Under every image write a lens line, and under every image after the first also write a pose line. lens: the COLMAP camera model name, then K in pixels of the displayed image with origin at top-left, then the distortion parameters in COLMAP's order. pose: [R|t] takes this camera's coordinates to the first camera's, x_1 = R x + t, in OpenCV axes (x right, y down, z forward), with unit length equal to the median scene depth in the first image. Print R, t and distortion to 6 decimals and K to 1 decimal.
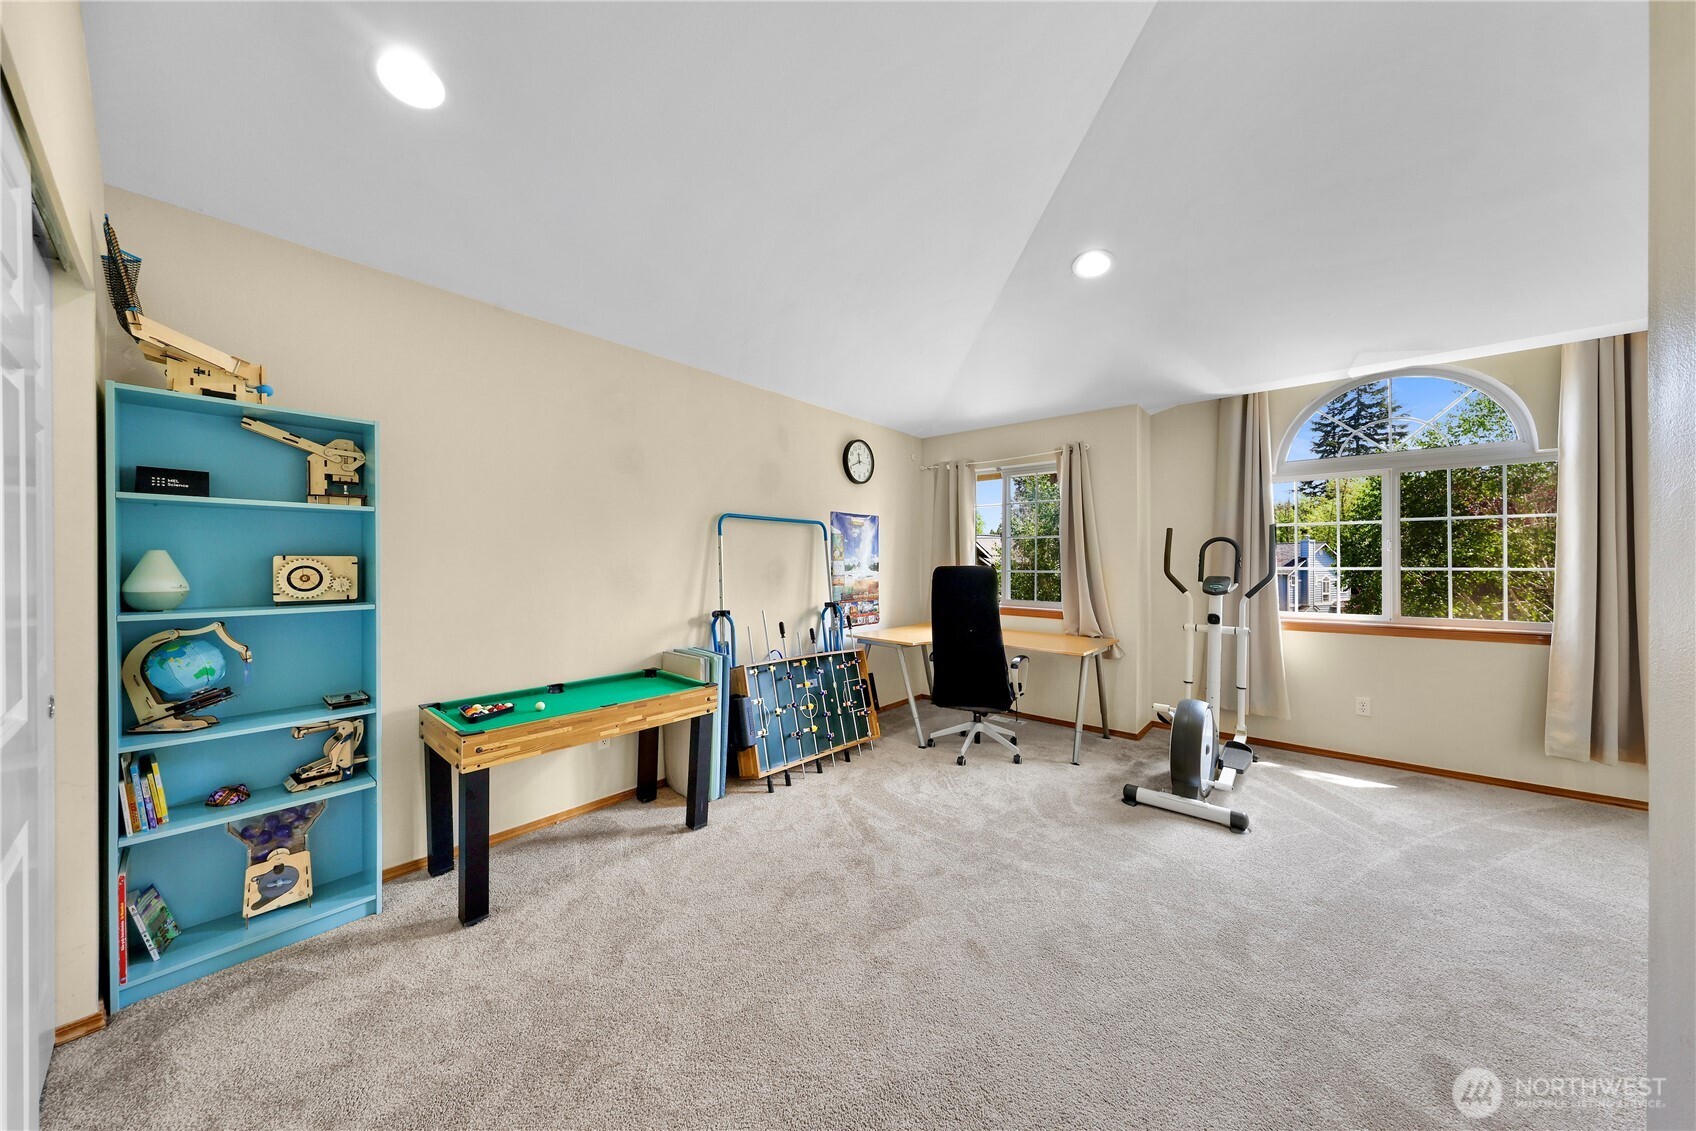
lens RADIAL K [[557.2, 0, 844.8], [0, 557.2, 562.8], [0, 0, 1]] dist [0.003009, -0.000047]
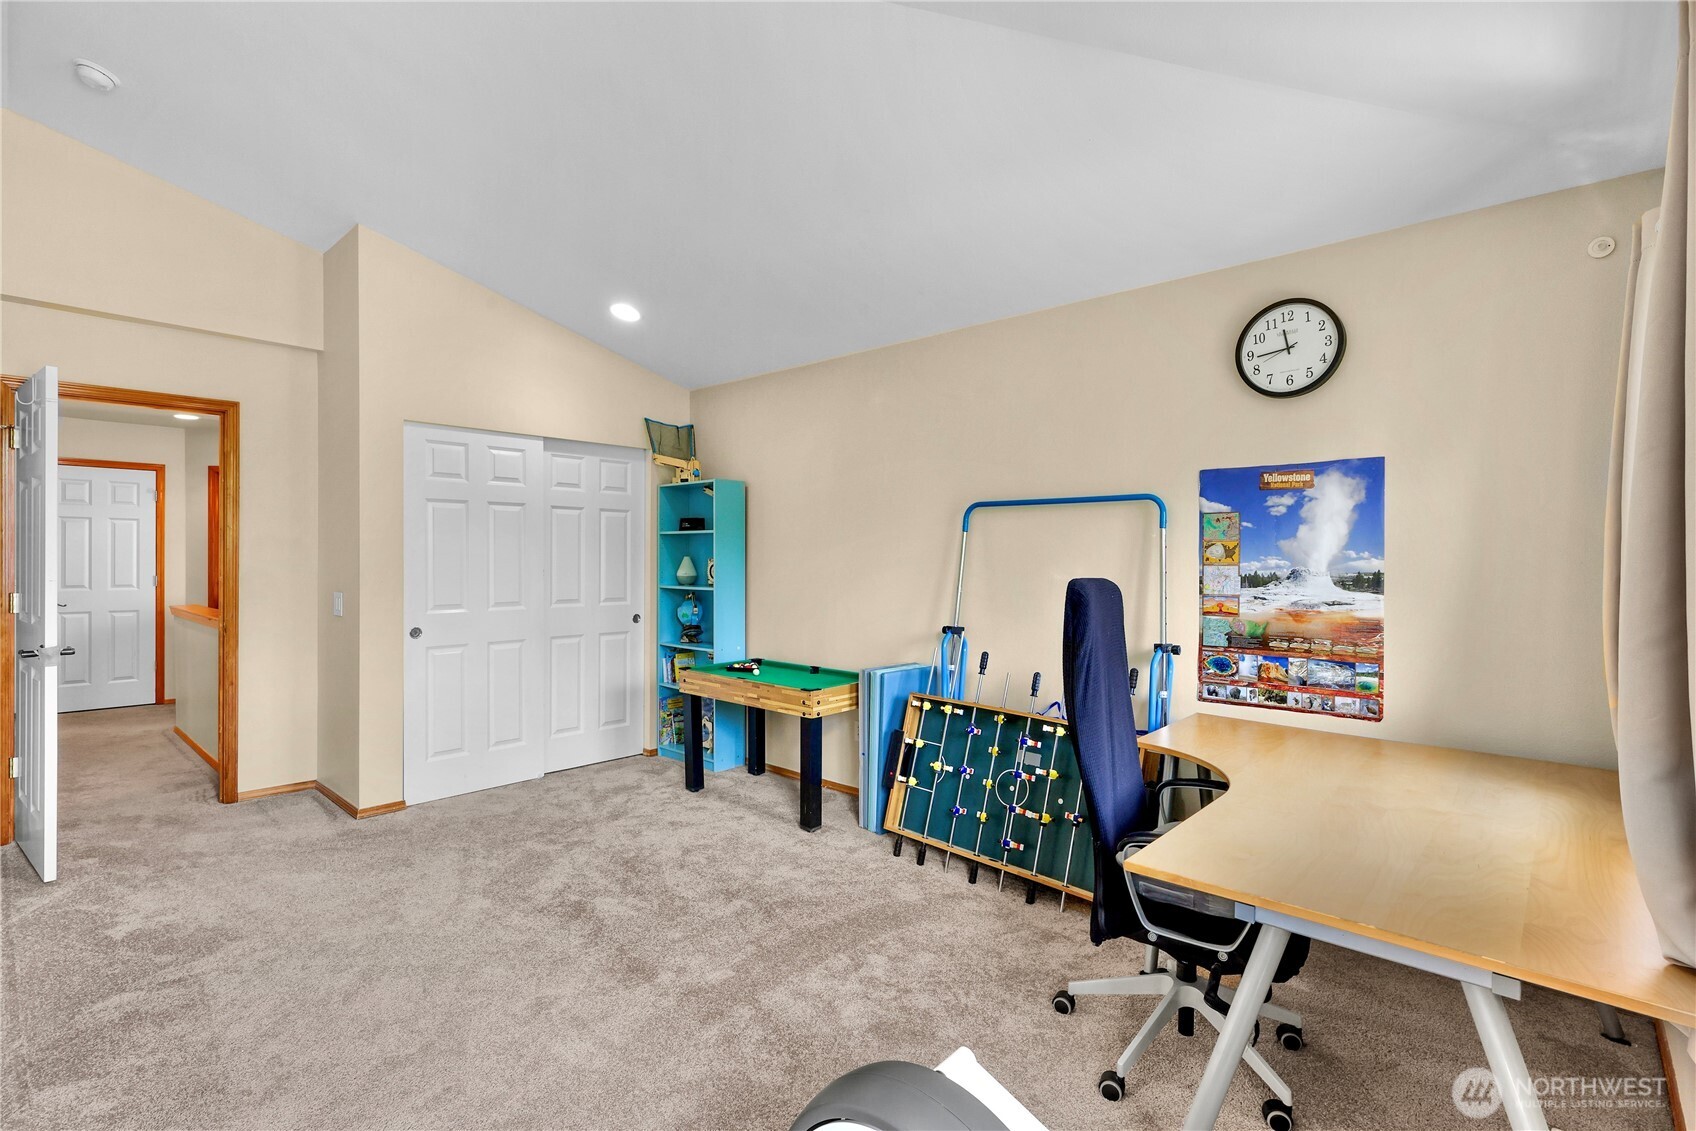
lens RADIAL K [[772.1, 0, 845.8], [0, 772.1, 563.8], [0, 0, 1]] dist [0.003798, -0.000088]
pose [[-0.038506, 0.005240, -0.999245, 0.681885], [-0.008355, 0.999950, 0.005566, -0.006358], [0.999223, 0.008563, -0.038460, 0.682467]]
